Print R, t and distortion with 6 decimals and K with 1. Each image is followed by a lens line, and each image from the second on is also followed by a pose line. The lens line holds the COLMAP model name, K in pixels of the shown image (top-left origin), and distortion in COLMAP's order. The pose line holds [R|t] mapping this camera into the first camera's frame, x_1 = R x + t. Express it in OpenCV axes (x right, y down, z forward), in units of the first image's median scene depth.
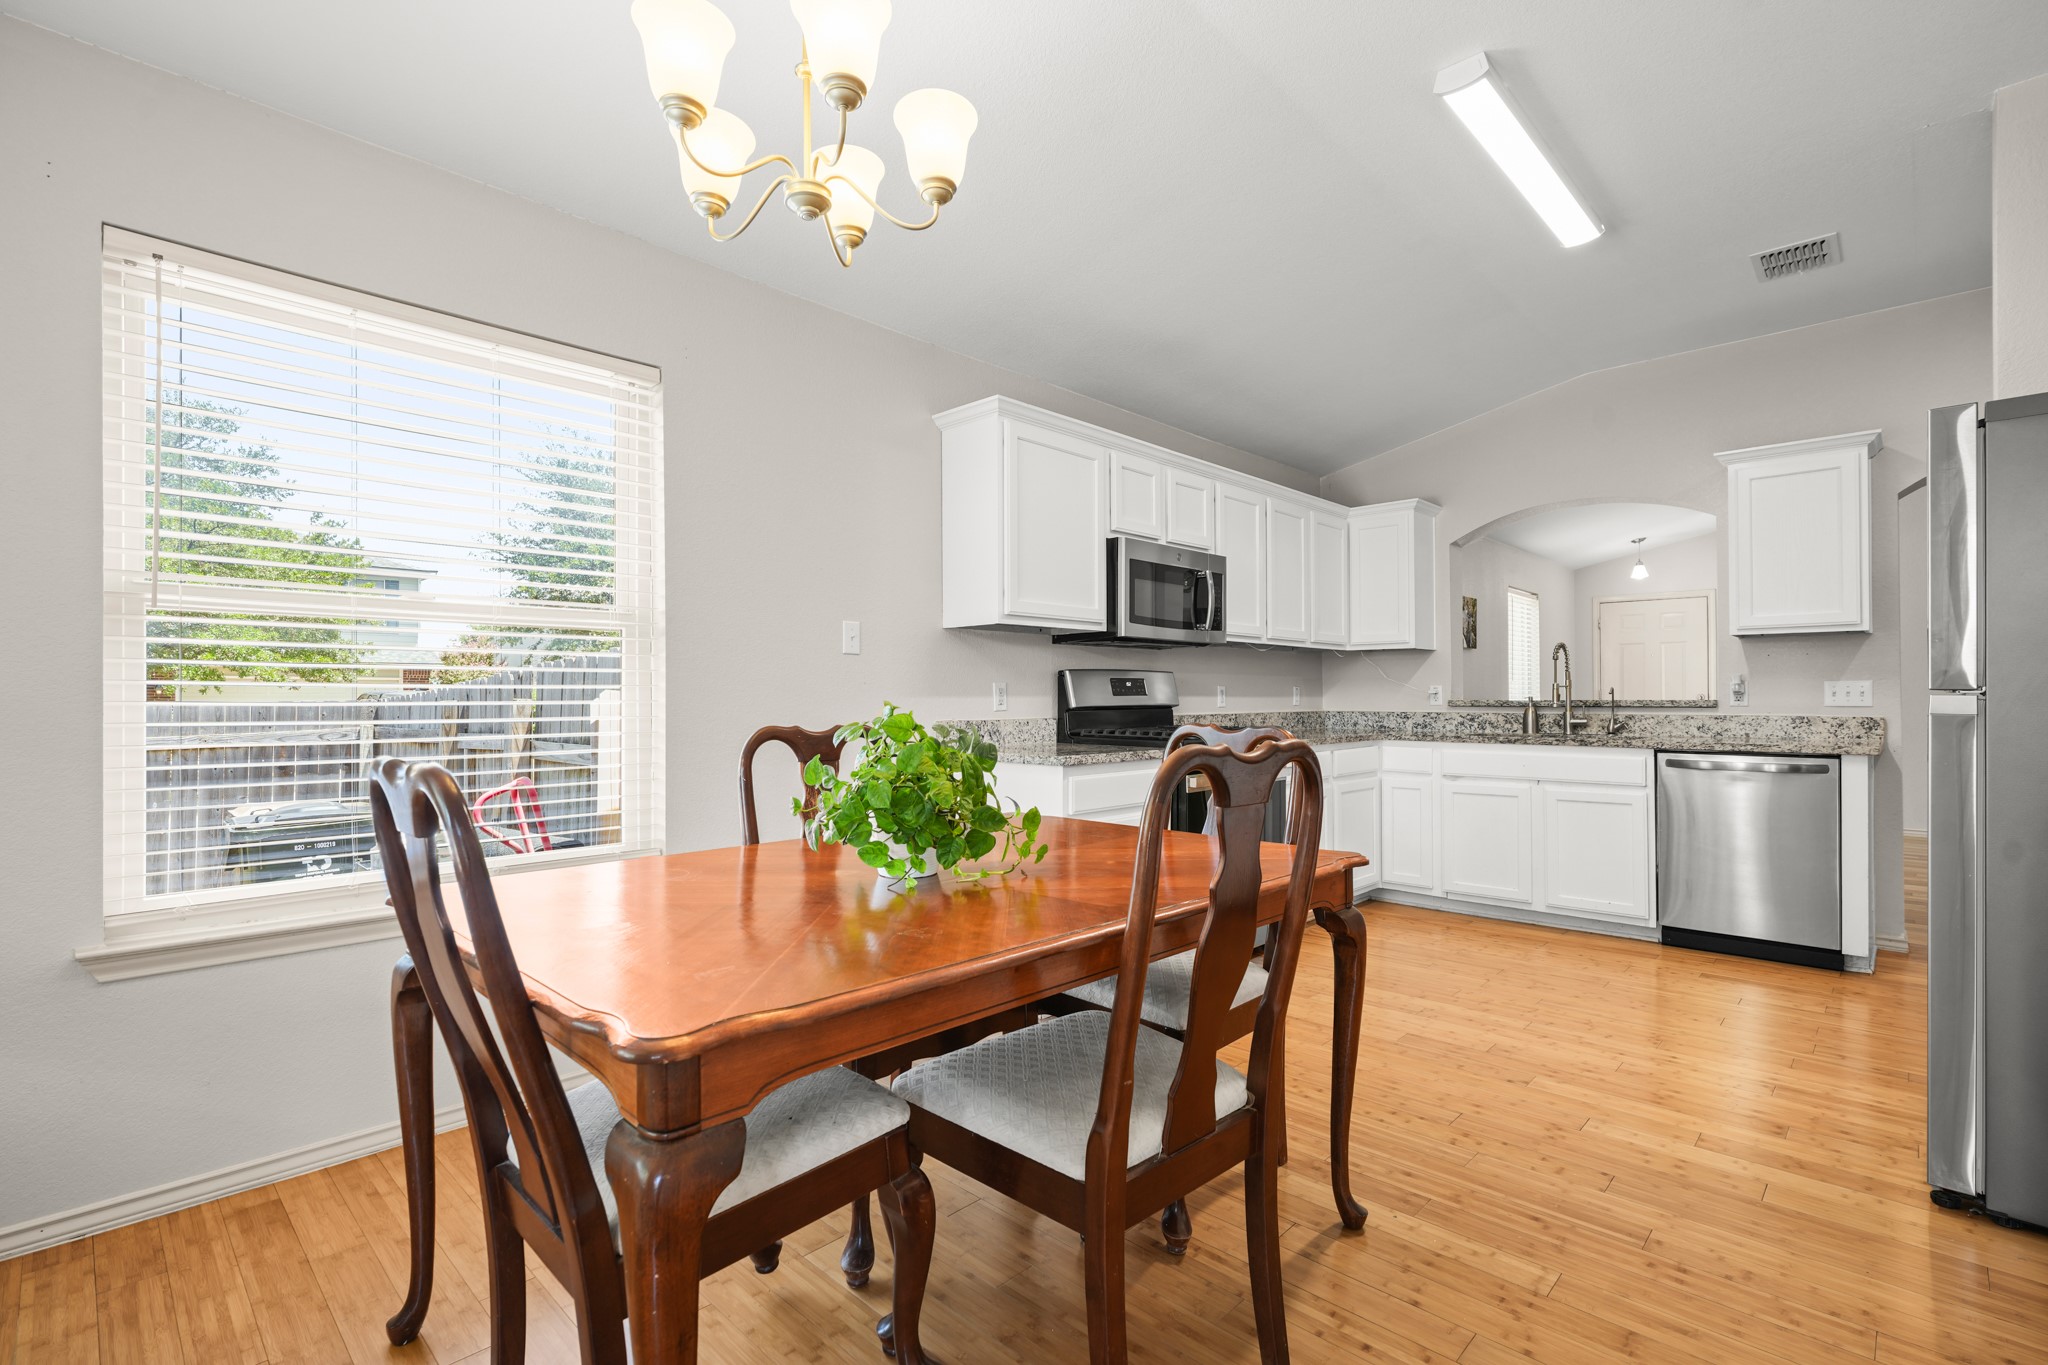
lens RADIAL K [[940.1, 0, 1016.7], [0, 940.1, 684.2], [0, 0, 1]] dist [-0.021805, 0.000787]
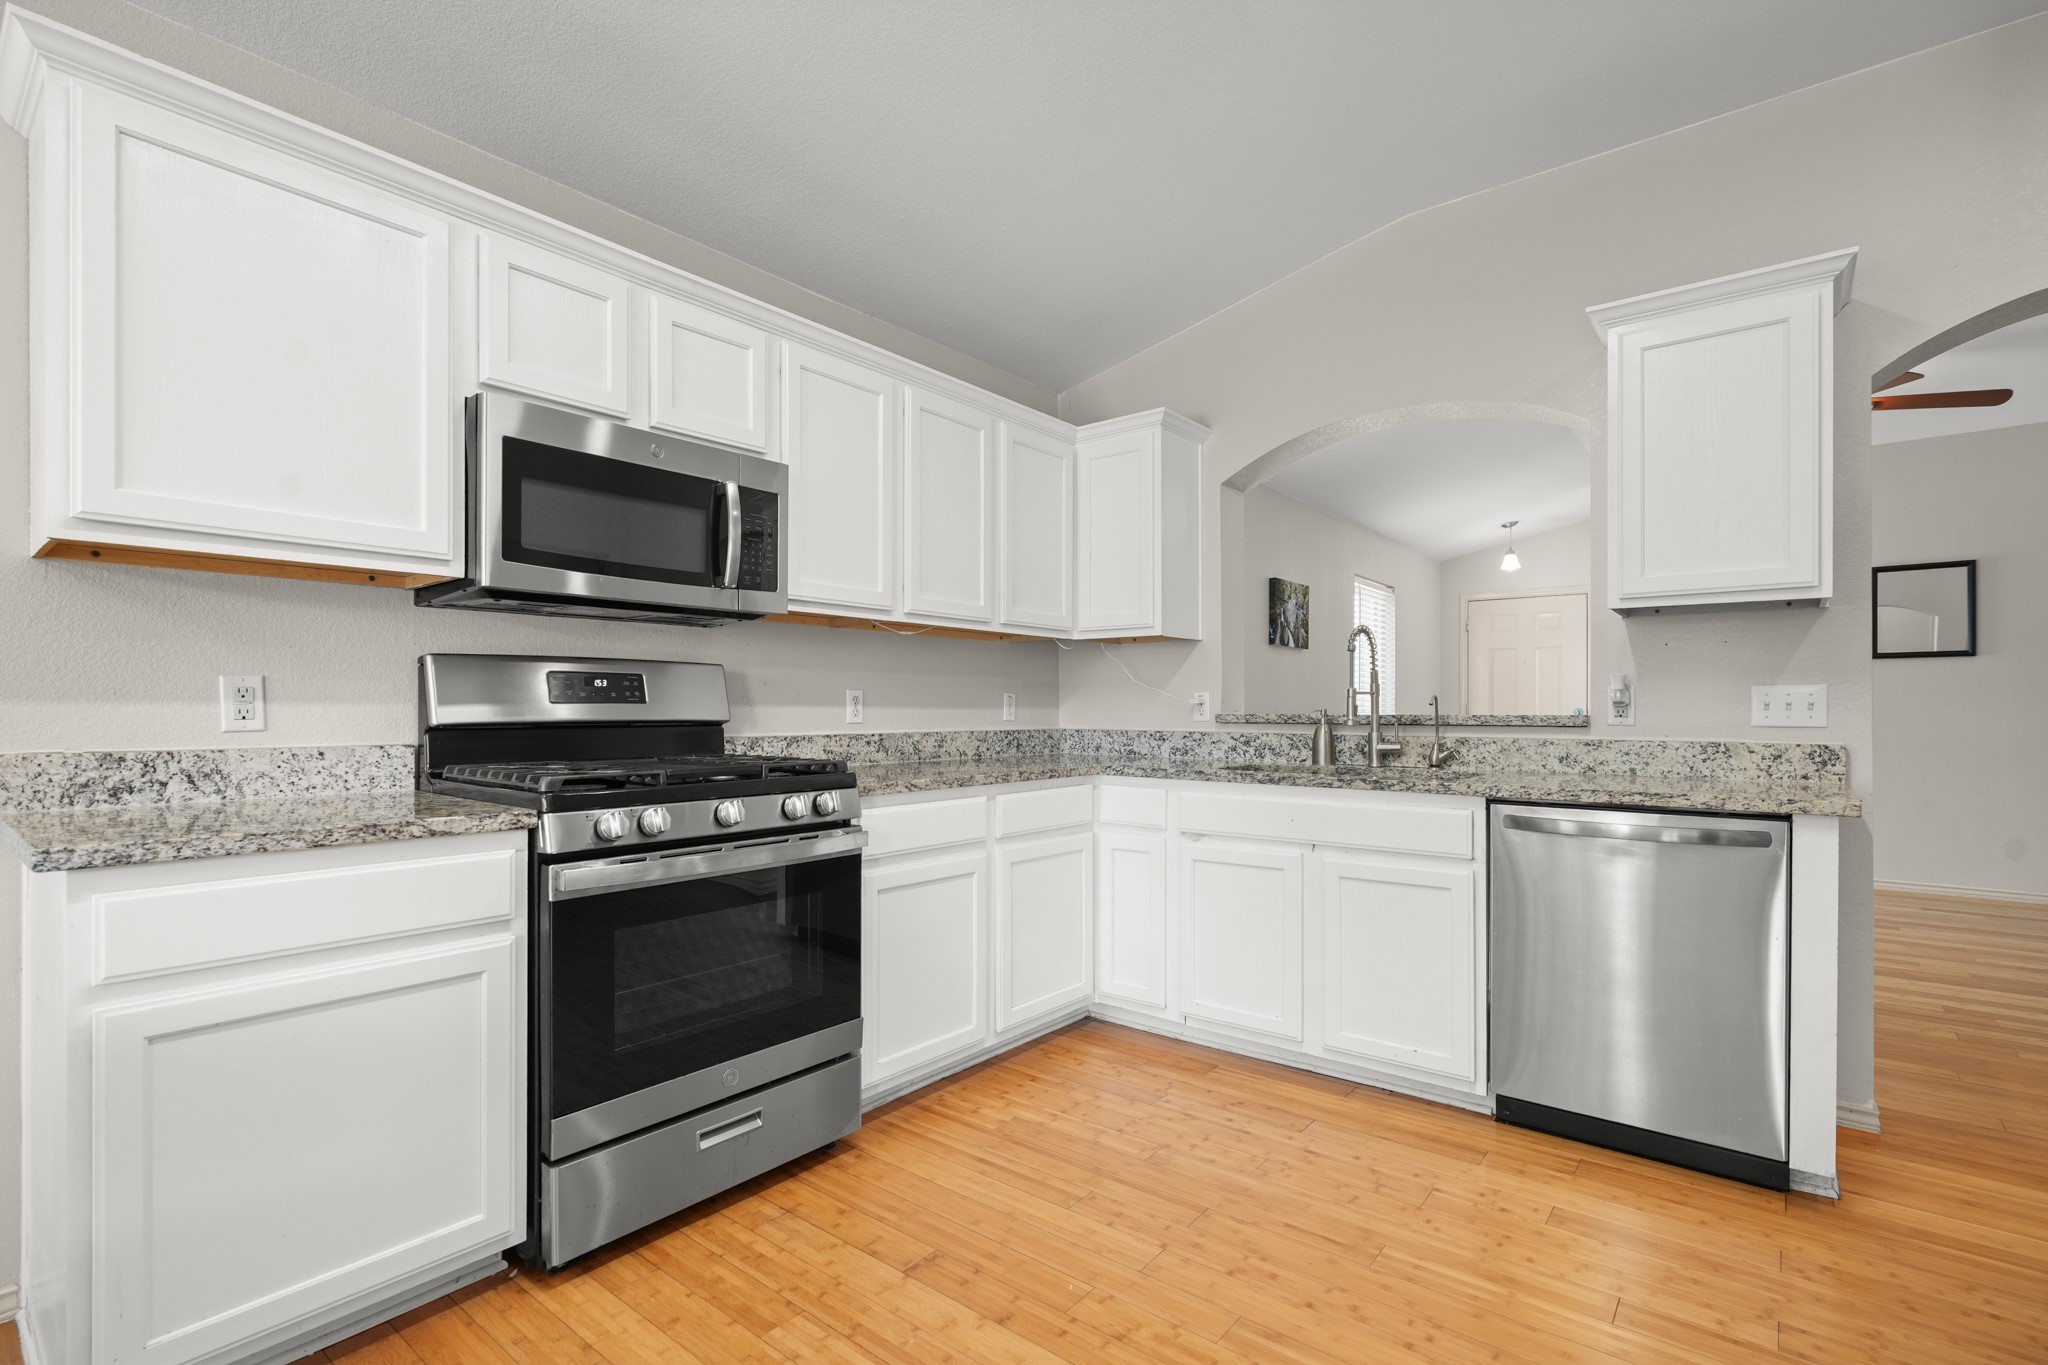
lens RADIAL K [[940.1, 0, 1031.6], [0, 940.1, 702.2], [0, 0, 1]] dist [-0.021805, 0.000787]
pose [[0.995111, 0.005160, 0.098626, 0.317813], [-0.005830, 0.999962, 0.006506, 0.006137], [-0.098589, -0.007049, 0.995103, 0.410080]]
